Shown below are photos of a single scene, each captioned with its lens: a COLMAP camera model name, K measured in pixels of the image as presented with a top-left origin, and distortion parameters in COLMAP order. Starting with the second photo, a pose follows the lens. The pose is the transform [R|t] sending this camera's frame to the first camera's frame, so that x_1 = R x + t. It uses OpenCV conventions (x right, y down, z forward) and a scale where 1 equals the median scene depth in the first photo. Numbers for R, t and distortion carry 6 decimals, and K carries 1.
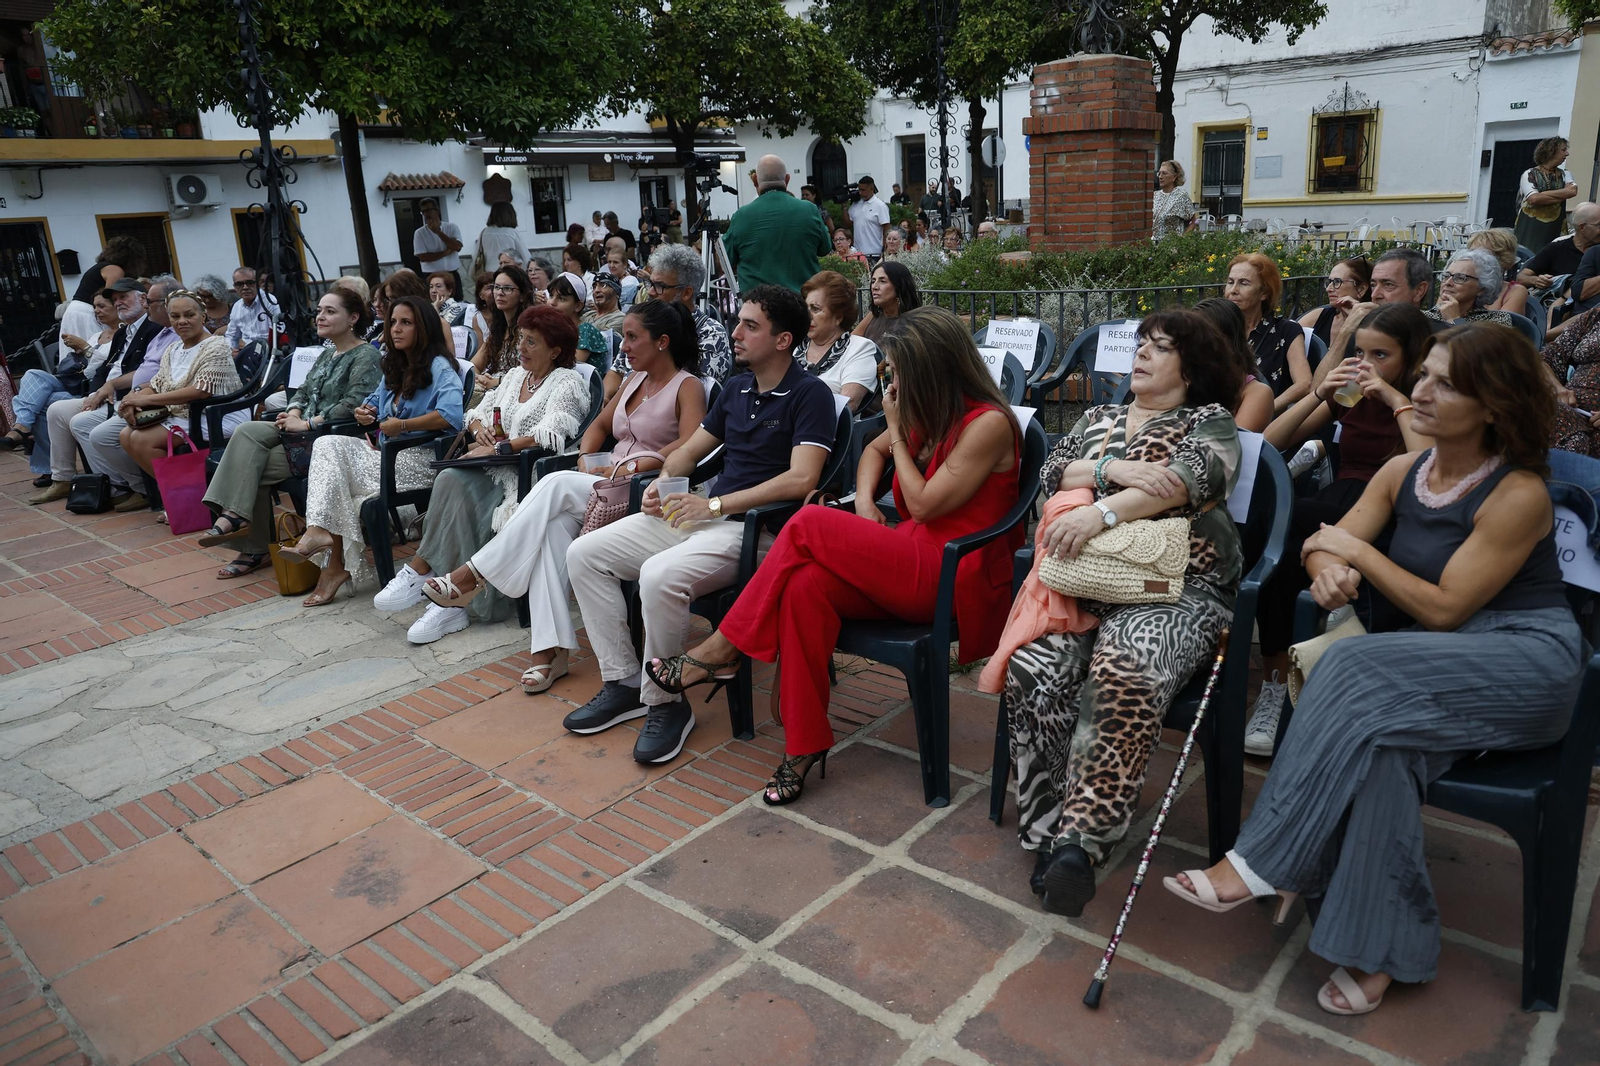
lens RADIAL K [[1098.7, 0, 800.0], [0, 1098.7, 533.0], [0, 0, 1]] dist [-0.084388, 0.058120]
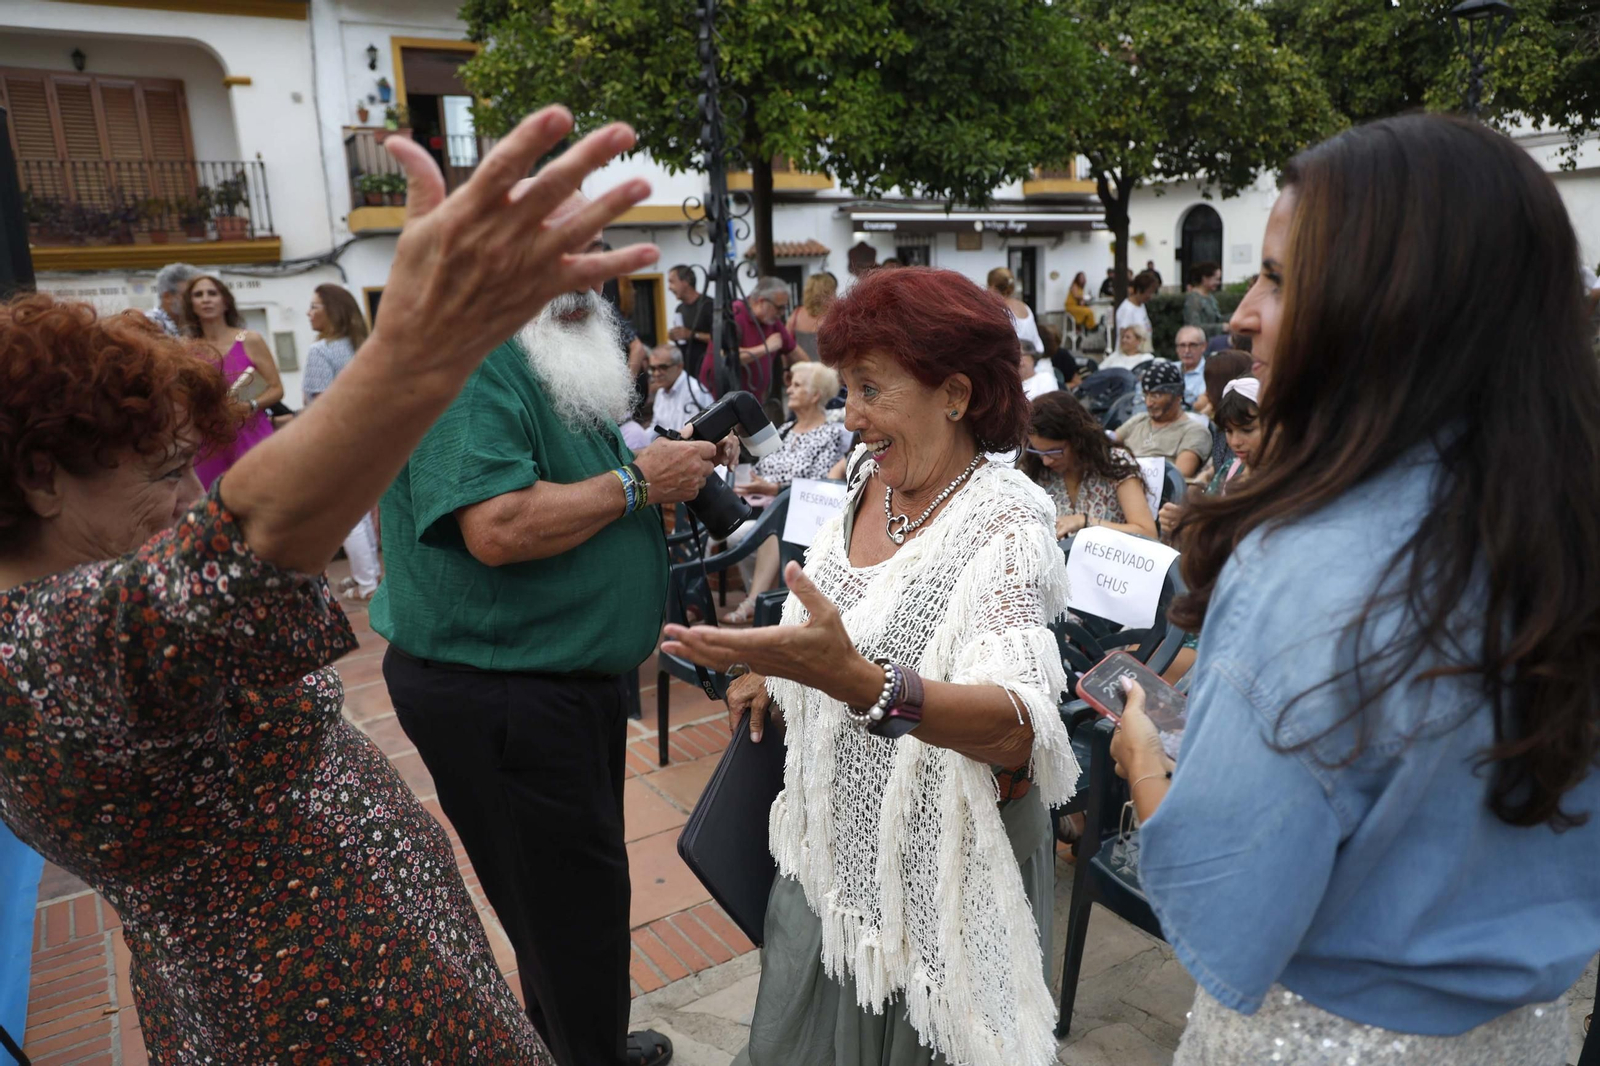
lens RADIAL K [[1098.7, 0, 800.0], [0, 1098.7, 533.0], [0, 0, 1]] dist [-0.084388, 0.058120]
pose [[0.964922, 0.058056, -0.256036, -0.121074], [-0.074023, 0.995839, -0.053162, -0.042192], [0.251884, 0.070250, 0.965204, 0.147100]]
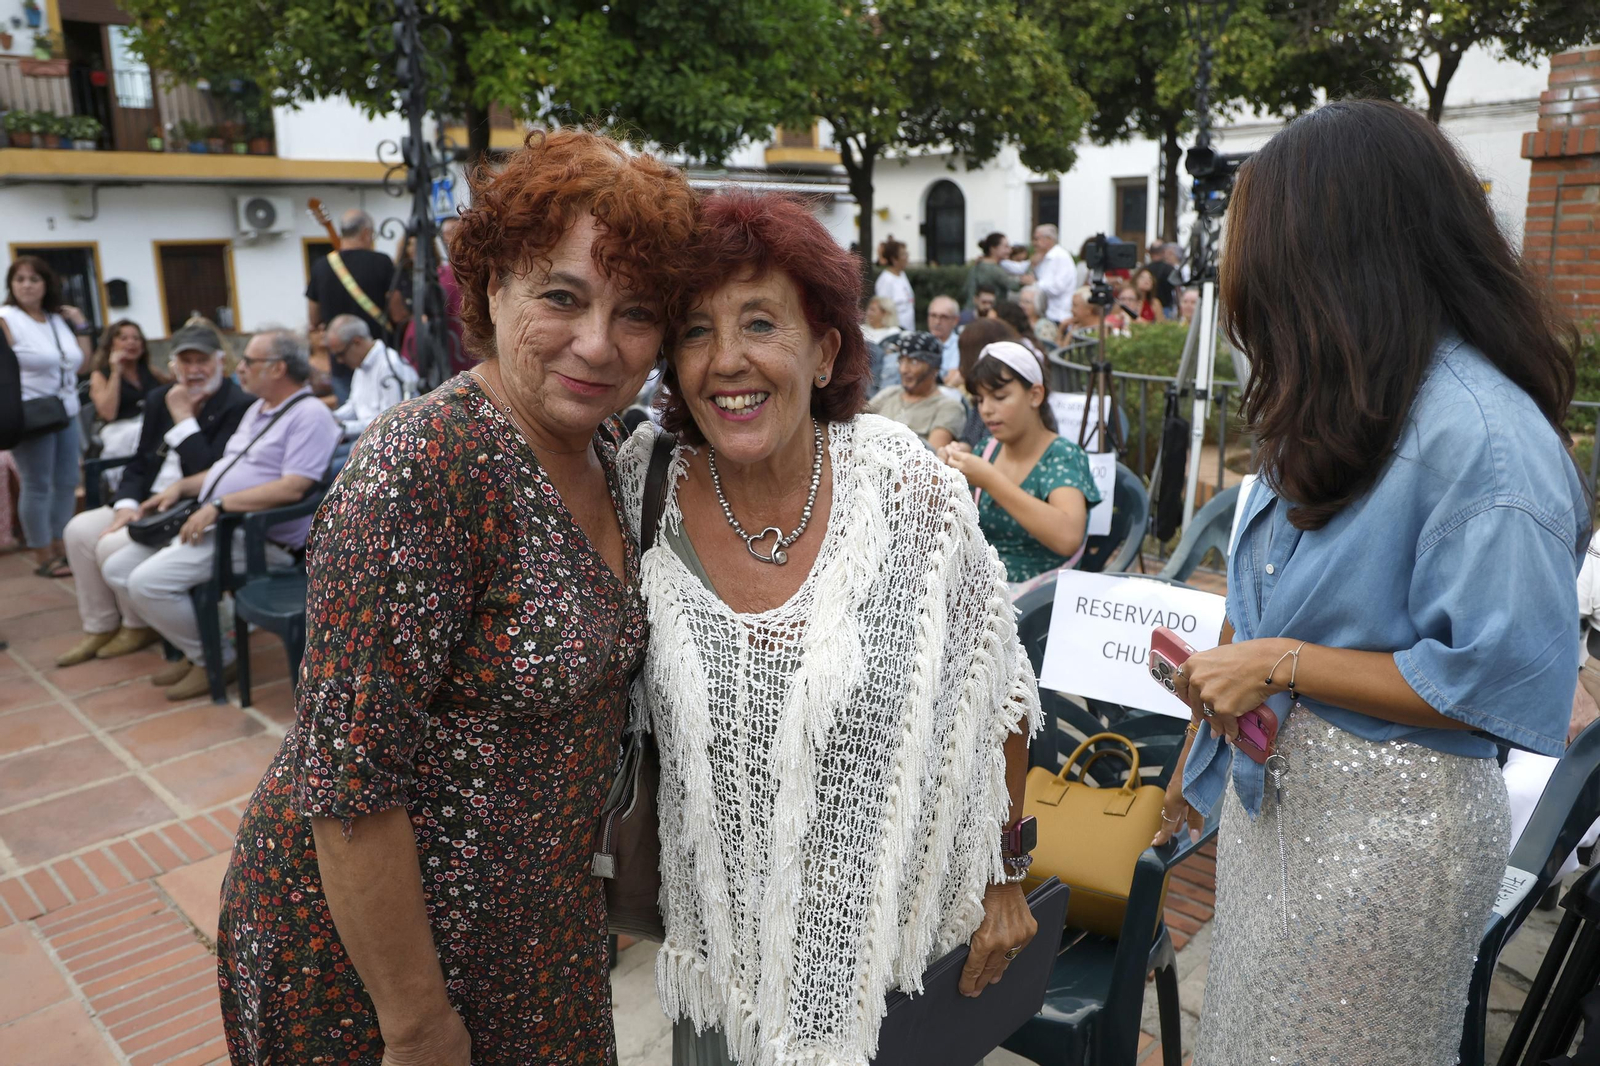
lens RADIAL K [[1159.7, 0, 758.7], [0, 1159.7, 508.9], [0, 0, 1]] dist [-0.097843, 0.069155]
pose [[0.996823, 0.040659, -0.068482, -0.121064], [-0.045673, 0.996262, -0.073324, -0.045077], [0.065245, 0.076219, 0.994954, 0.170841]]
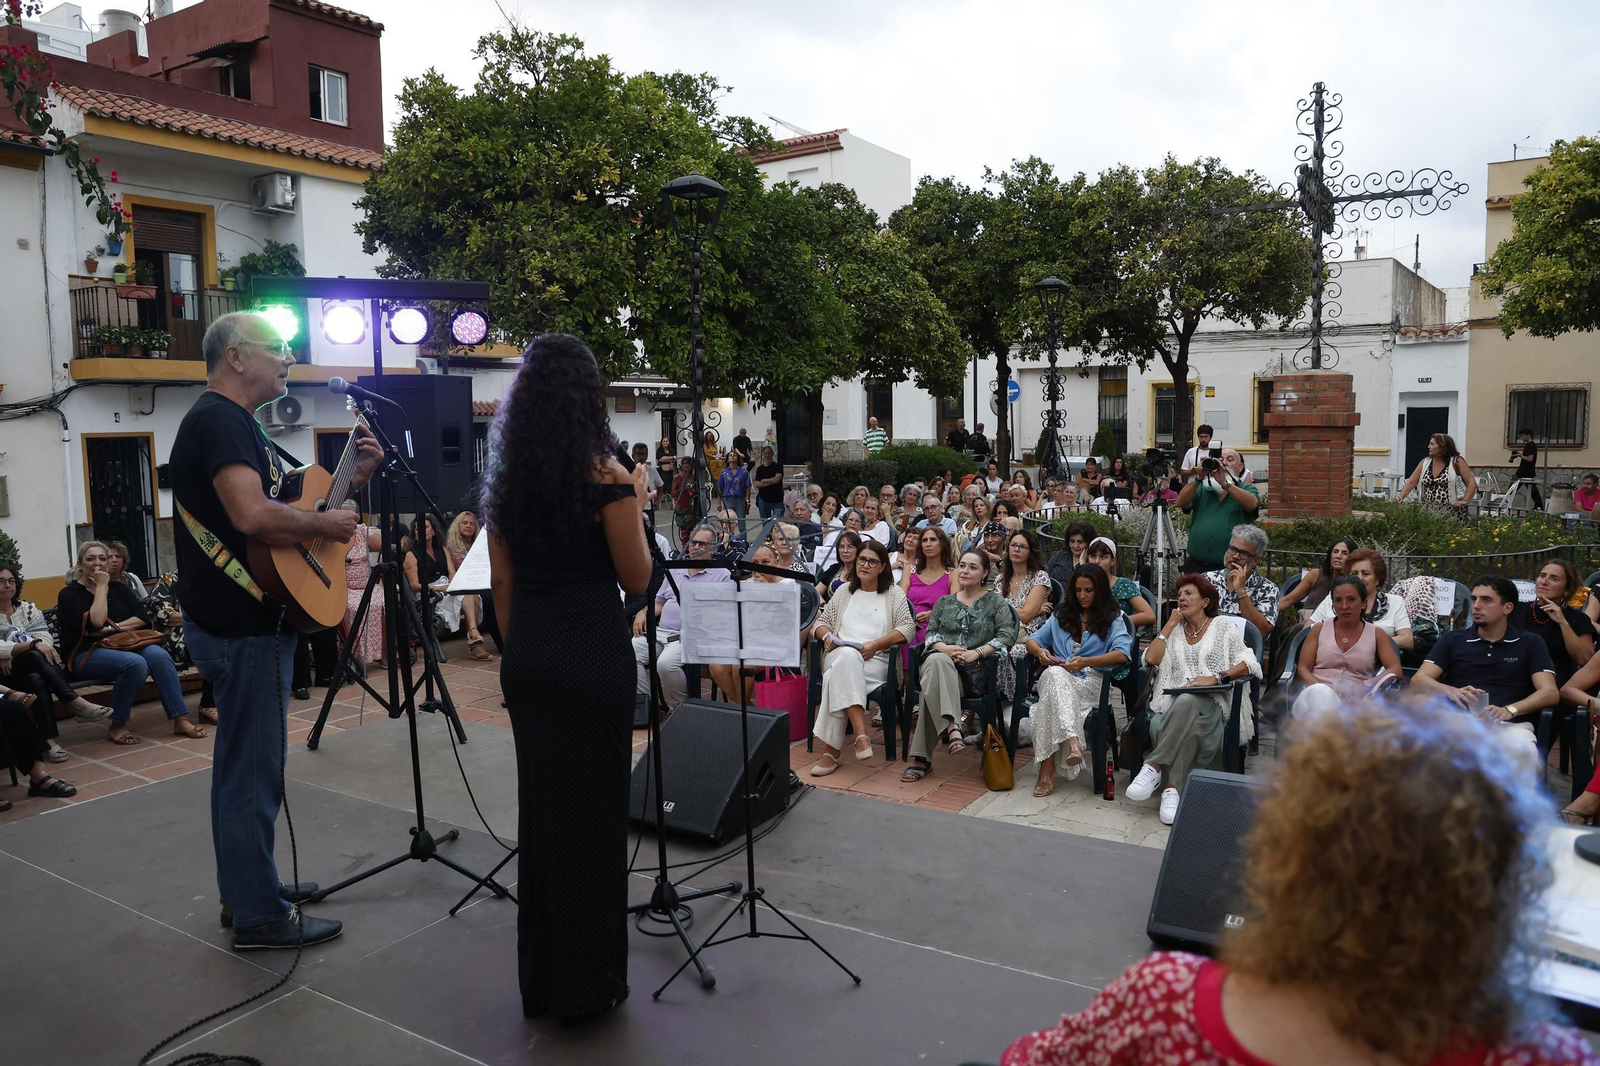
lens RADIAL K [[1137.6, 0, 799.6], [0, 1137.6, 503.4], [0, 0, 1]] dist [-0.137114, 0.154303]
pose [[0.988306, 0.024527, 0.150499, -0.310895], [0.009261, 0.975502, -0.219794, 0.004826], [-0.152203, 0.218618, 0.963867, -0.099182]]
